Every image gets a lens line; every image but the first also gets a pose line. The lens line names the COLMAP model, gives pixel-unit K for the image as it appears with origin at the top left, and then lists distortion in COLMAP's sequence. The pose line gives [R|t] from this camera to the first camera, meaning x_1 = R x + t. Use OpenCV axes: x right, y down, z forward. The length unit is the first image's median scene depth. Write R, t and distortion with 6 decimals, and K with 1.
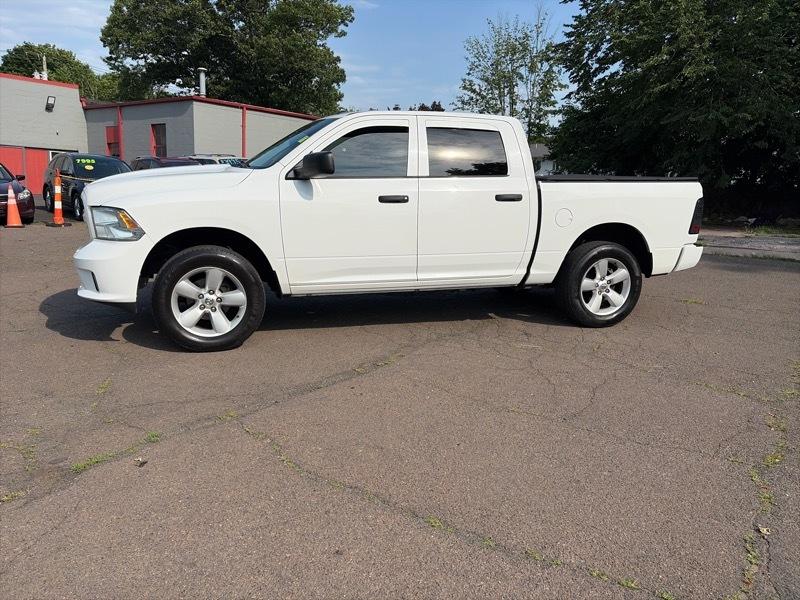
lens RADIAL K [[611.3, 0, 401.2], [0, 611.3, 310.9], [0, 0, 1]] dist [0.042790, -0.042459]
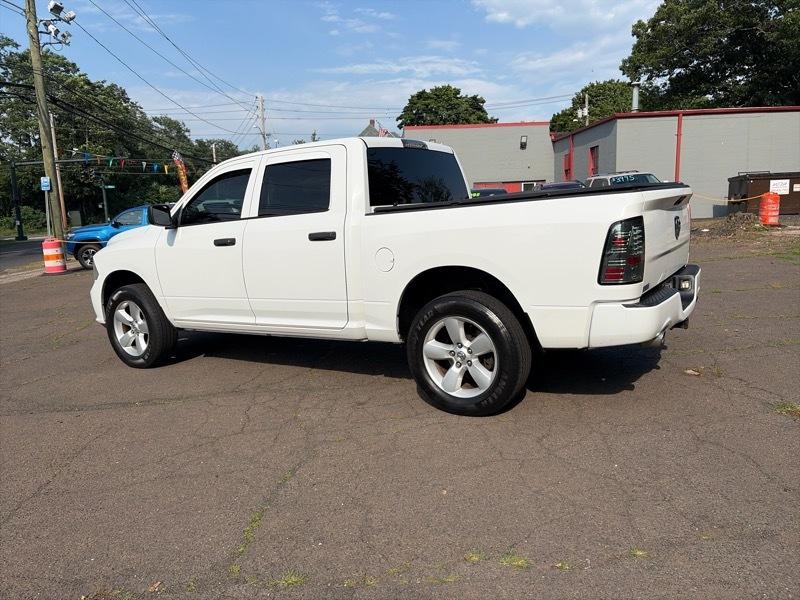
lens RADIAL K [[607.8, 0, 400.0], [0, 607.8, 300.0], [0, 0, 1]] dist [0.041913, -0.035098]
pose [[0.620475, 0.054621, -0.782322, 0.815399], [-0.084713, 0.996403, 0.002381, -0.098317], [0.779638, 0.064795, 0.622870, 0.517640]]
